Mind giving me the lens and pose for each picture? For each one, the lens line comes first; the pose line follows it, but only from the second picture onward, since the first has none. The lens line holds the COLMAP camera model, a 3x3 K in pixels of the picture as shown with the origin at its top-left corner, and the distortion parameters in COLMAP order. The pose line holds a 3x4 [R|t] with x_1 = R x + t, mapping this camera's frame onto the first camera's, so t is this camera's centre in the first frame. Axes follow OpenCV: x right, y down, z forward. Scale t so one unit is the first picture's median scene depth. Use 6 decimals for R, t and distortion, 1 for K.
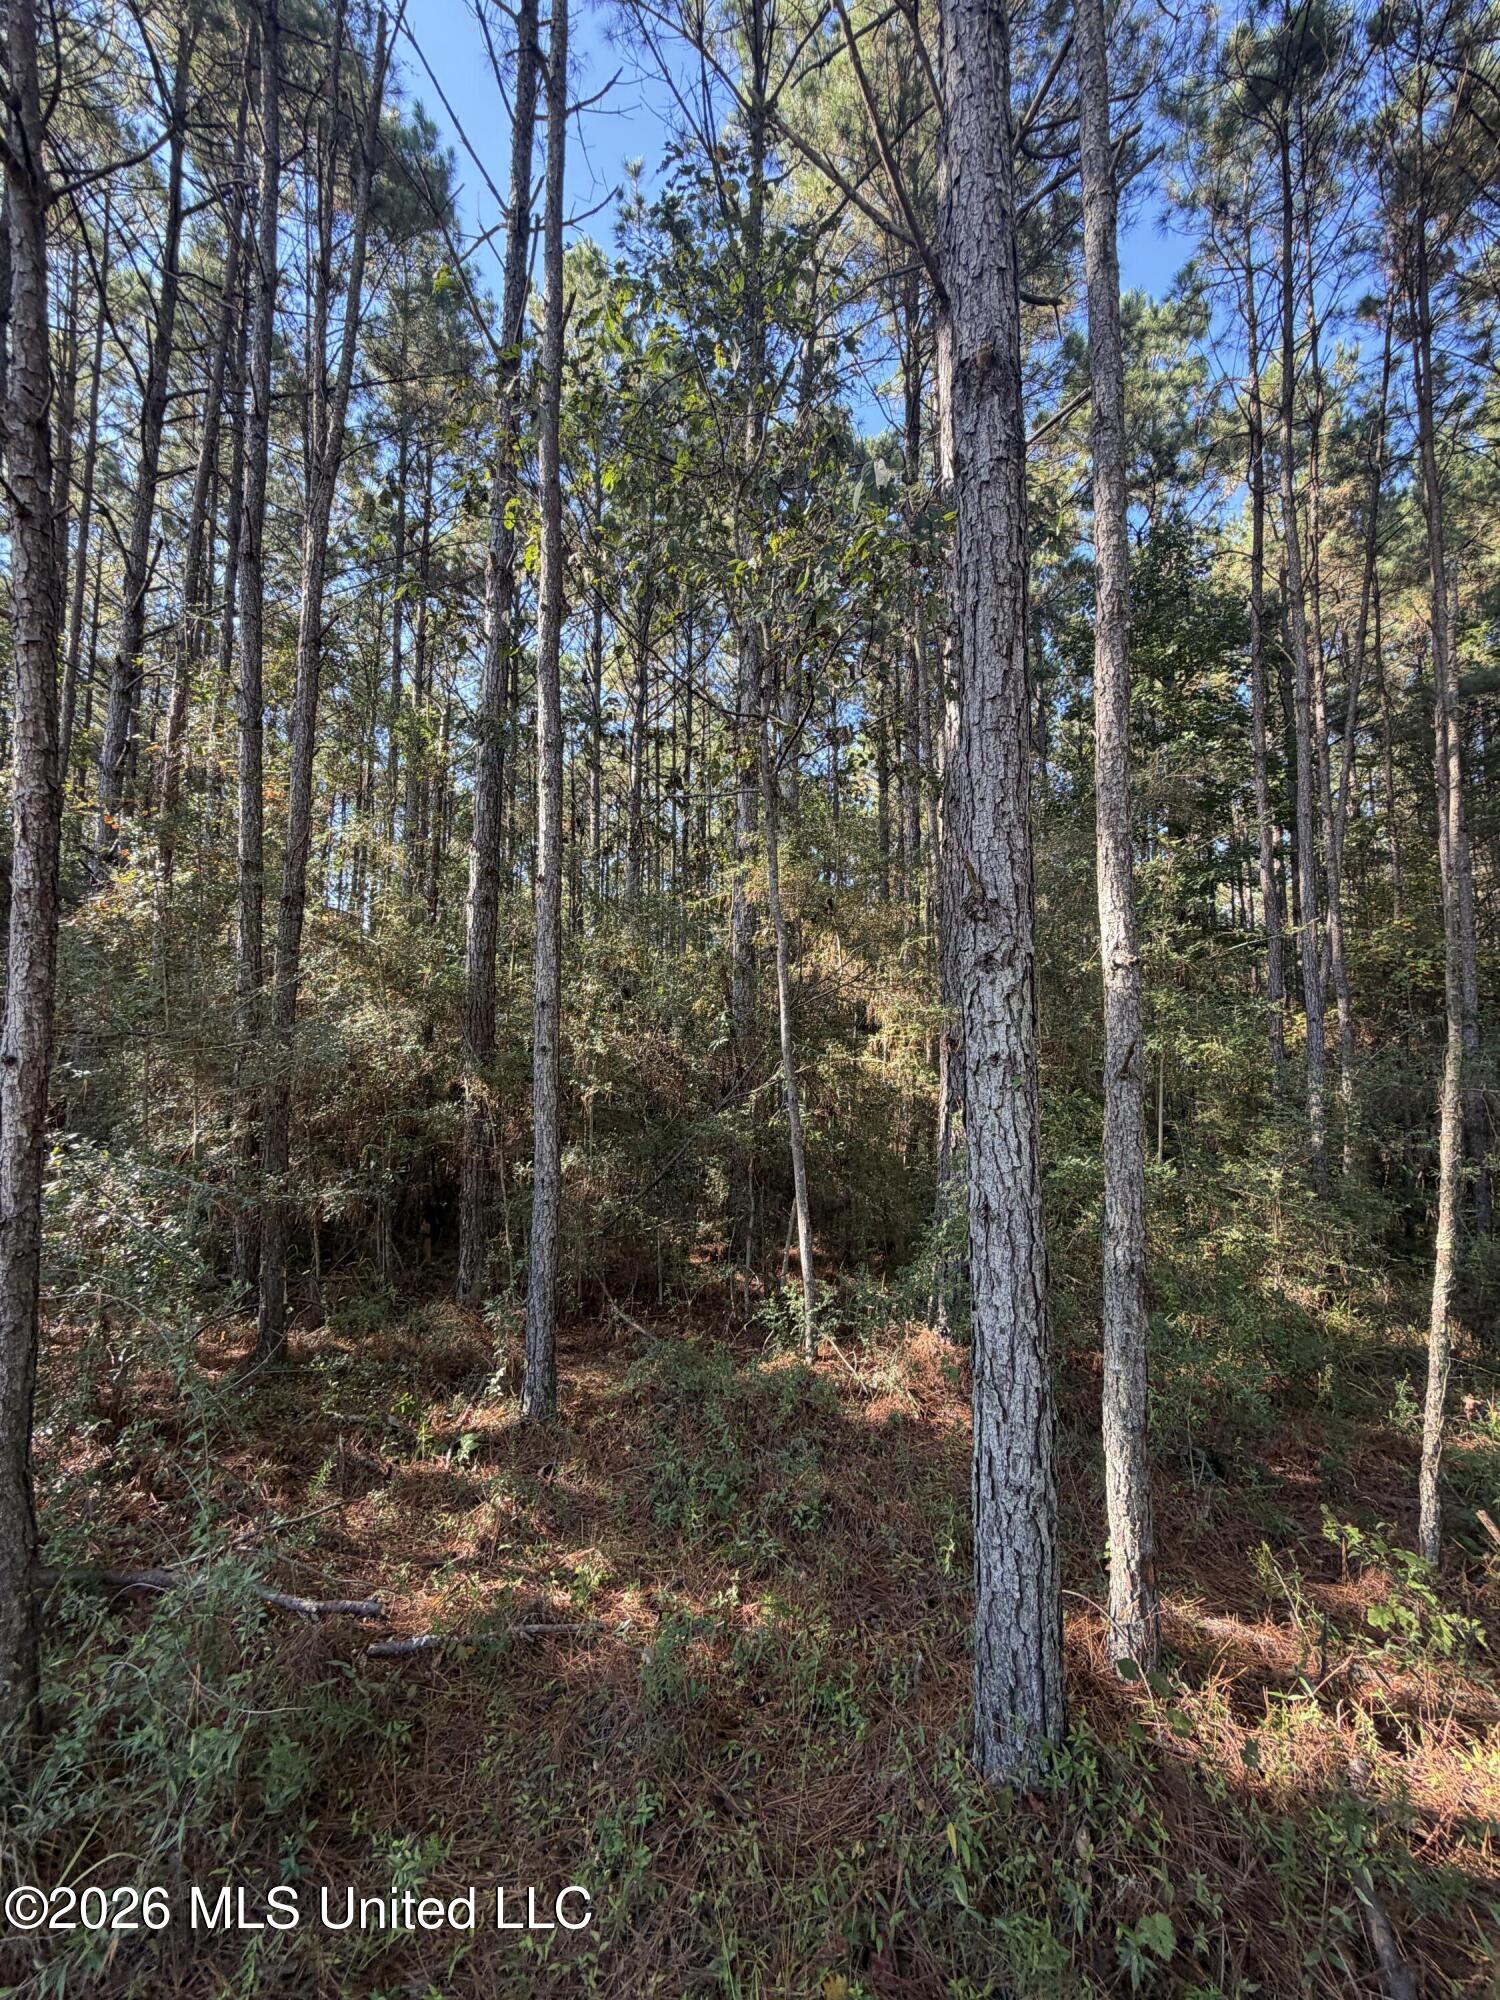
lens RADIAL K [[797.6, 0, 748.0], [0, 797.6, 991.5], [0, 0, 1]] dist [0.001095, -0.000500]
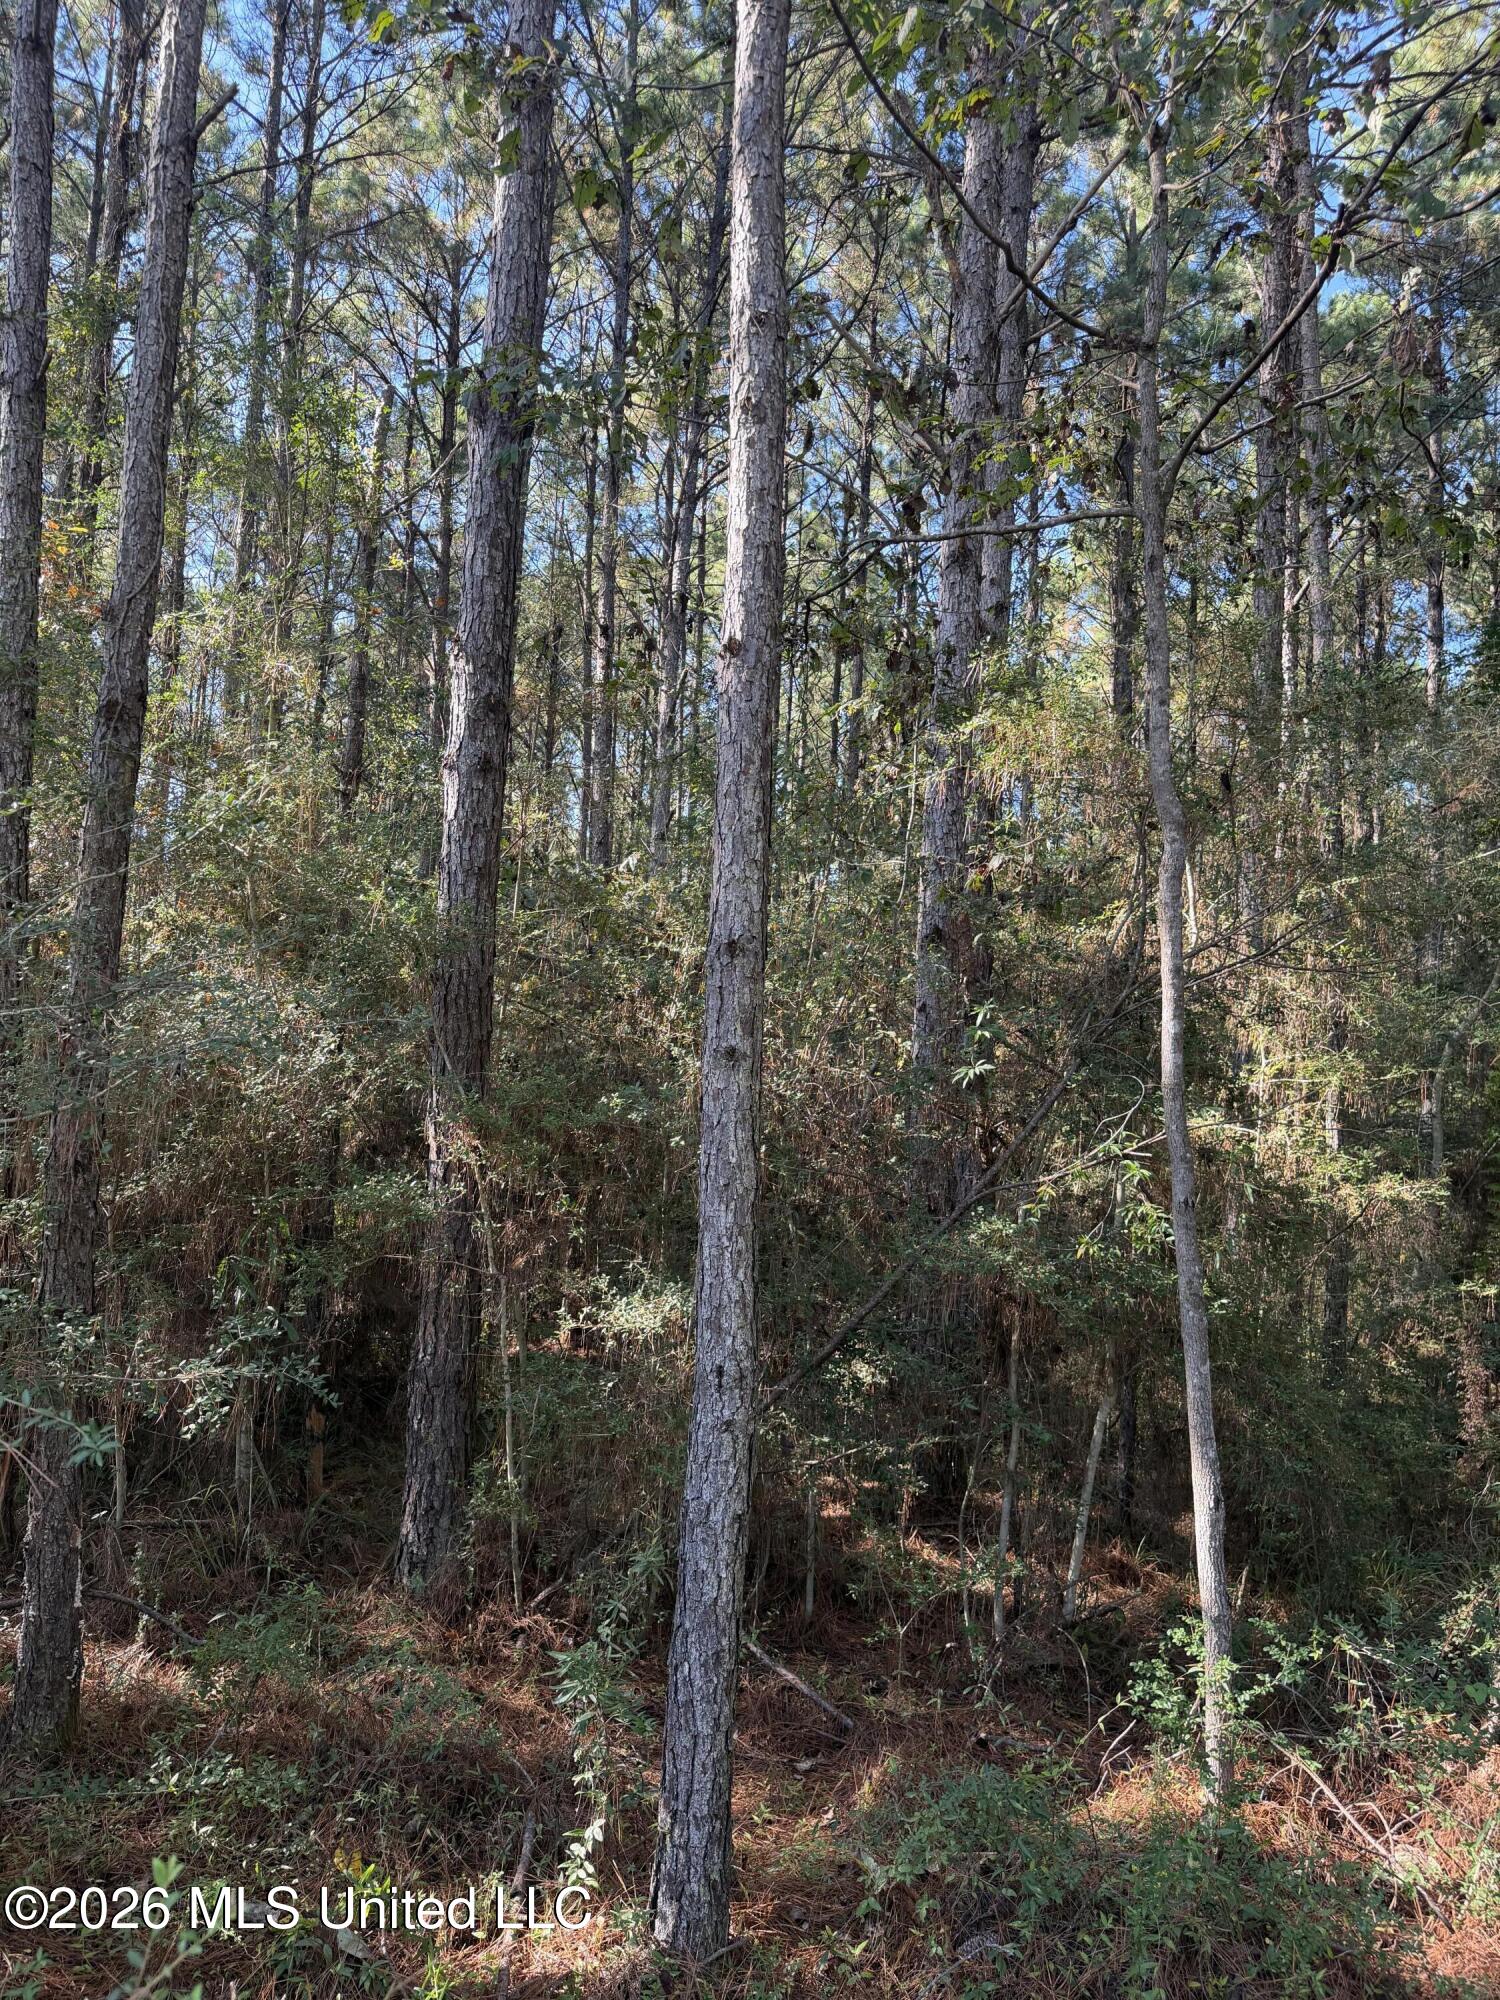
lens RADIAL K [[1421.3, 0, 750.4], [0, 1421.3, 1010.3], [0, 0, 1]] dist [0.045843, -0.043256]
pose [[0.997706, 0.037125, -0.056602, -0.128053], [-0.036701, 0.999290, 0.008508, 0.026397], [0.056877, -0.006411, 0.998361, 0.165252]]
